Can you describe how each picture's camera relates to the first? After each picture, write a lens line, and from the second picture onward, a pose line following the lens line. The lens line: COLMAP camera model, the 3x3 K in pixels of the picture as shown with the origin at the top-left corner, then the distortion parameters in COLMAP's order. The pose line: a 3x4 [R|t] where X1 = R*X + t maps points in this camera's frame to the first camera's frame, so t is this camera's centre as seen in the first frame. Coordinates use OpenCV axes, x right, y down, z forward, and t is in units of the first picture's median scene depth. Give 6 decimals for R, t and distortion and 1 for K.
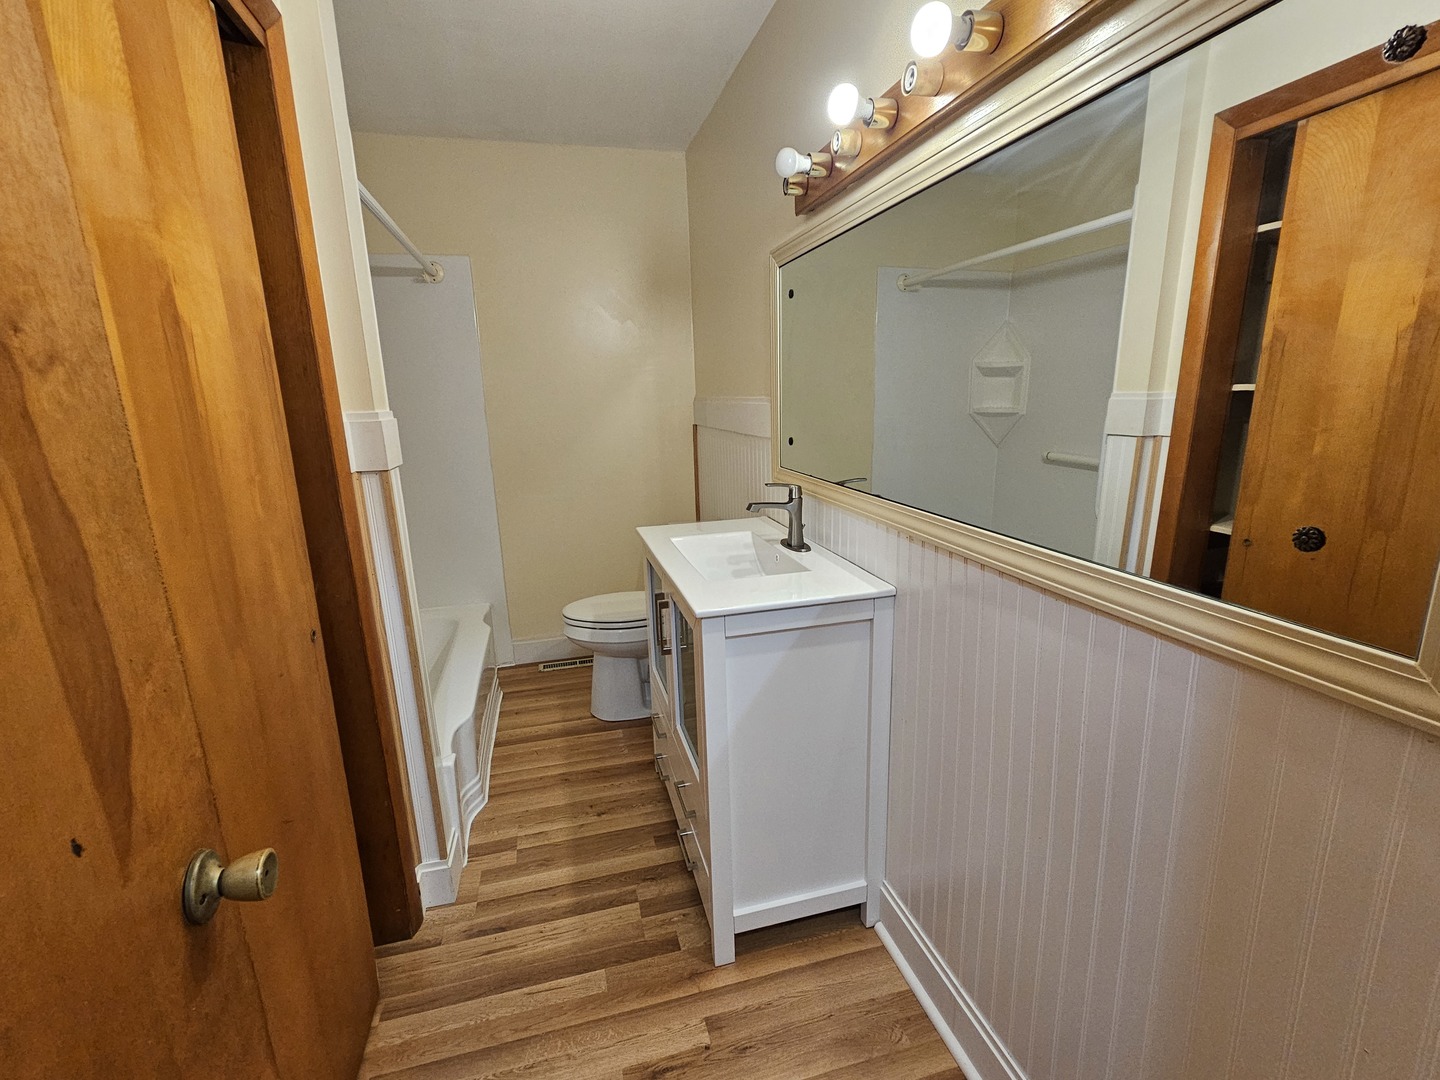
lens RADIAL K [[640.9, 0, 720.0], [0, 640.9, 540.0], [0, 0, 1]] dist [-0.001635, -0.000022]
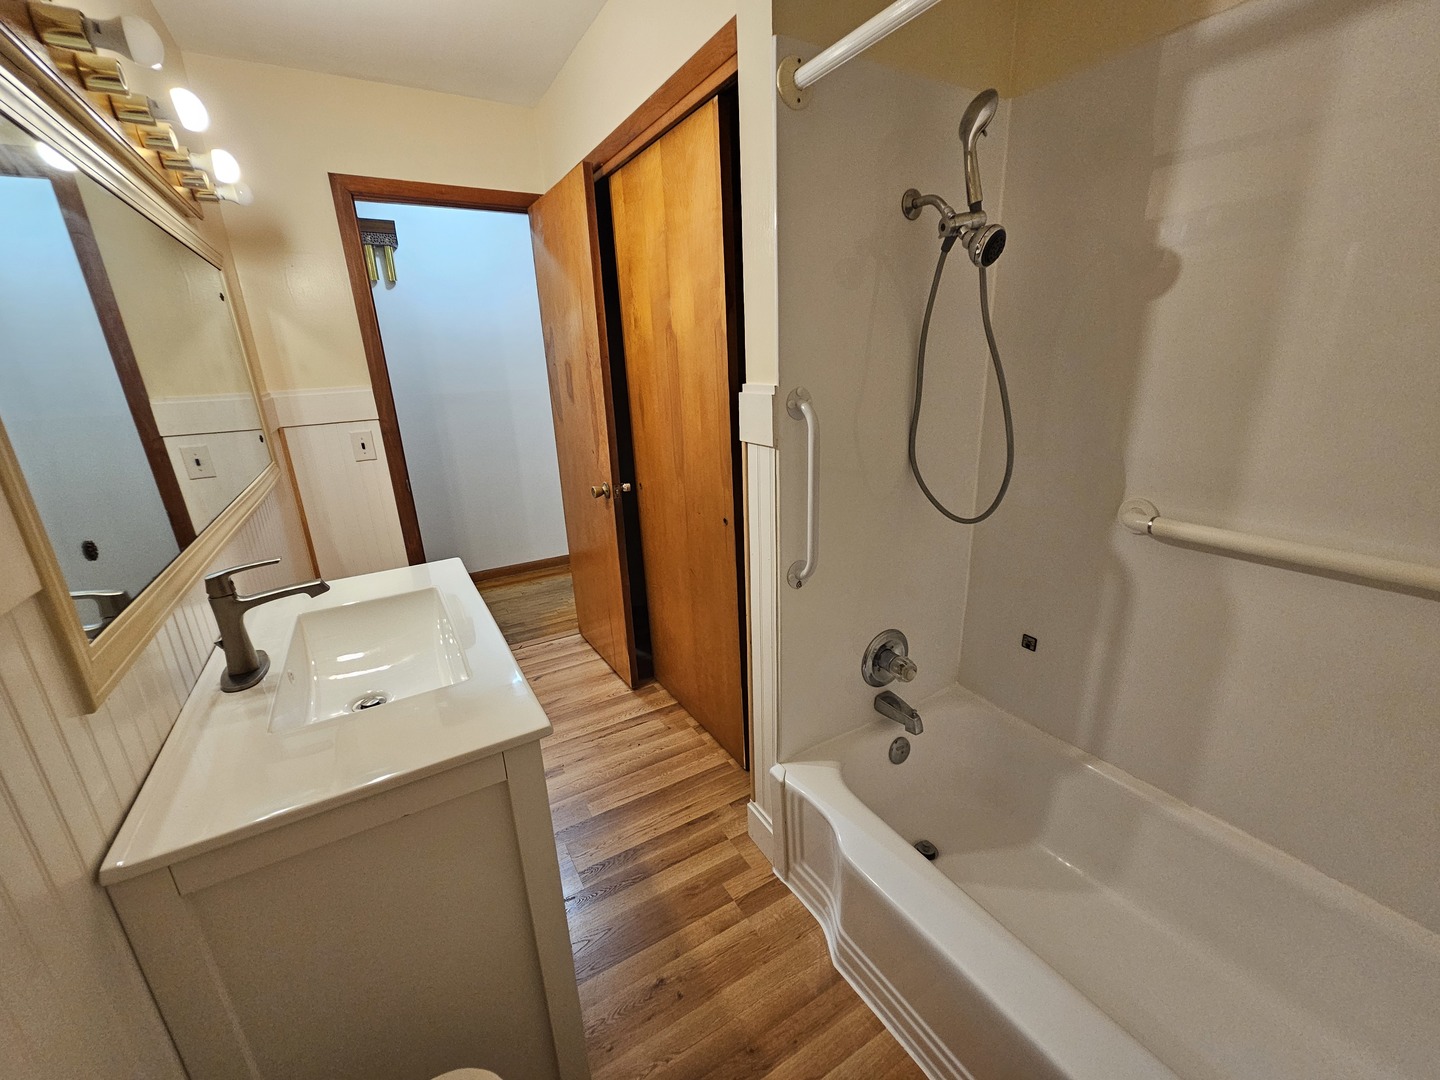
lens RADIAL K [[588.6, 0, 720.0], [0, 588.6, 540.0], [0, 0, 1]] dist [-0.000958, -0.000400]
pose [[-0.961030, 0.143511, -0.236275, -0.206682], [0.004033, 0.861883, 0.507092, -0.393530], [0.276414, 0.486378, -0.828874, 1.627662]]
